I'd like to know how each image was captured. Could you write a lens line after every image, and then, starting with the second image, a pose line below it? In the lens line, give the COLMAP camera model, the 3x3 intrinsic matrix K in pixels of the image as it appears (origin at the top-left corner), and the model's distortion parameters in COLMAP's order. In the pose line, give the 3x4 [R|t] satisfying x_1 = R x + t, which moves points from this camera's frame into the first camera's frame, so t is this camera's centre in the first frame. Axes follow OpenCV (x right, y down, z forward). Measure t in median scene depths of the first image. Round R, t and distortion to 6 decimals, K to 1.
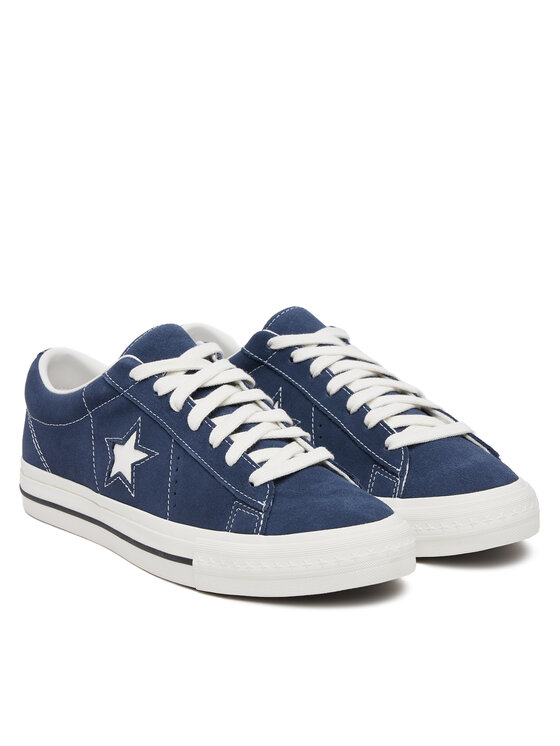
lens RADIAL K [[2192.5, 0, 279.8], [0, 2192.5, 373.0], [0, 0, 1]] dist [0.056294, 0.000000]
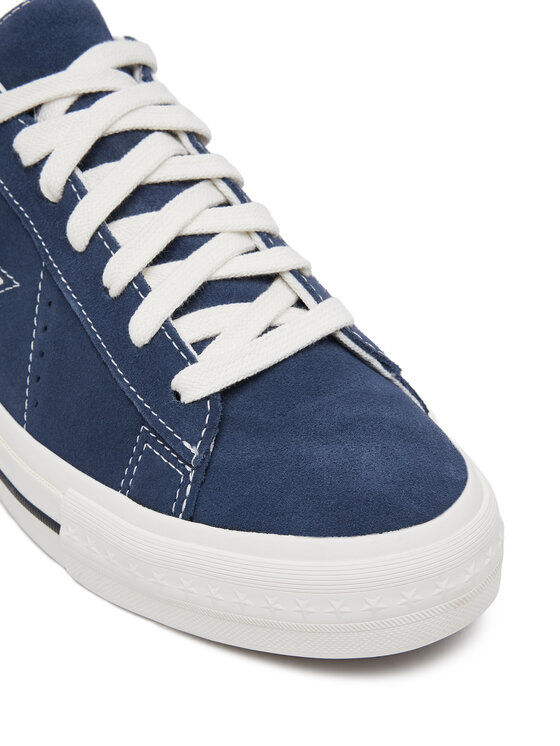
lens RADIAL K [[1108.1, 0, 280.8], [0, 1108.1, 373.2], [0, 0, 1]] dist [-0.053614, 0.000000]
pose [[0.995783, 0.065160, -0.064576, 0.025617], [-0.032431, 0.908503, 0.416619, -0.056418], [0.085815, -0.412767, 0.906785, 0.777592]]
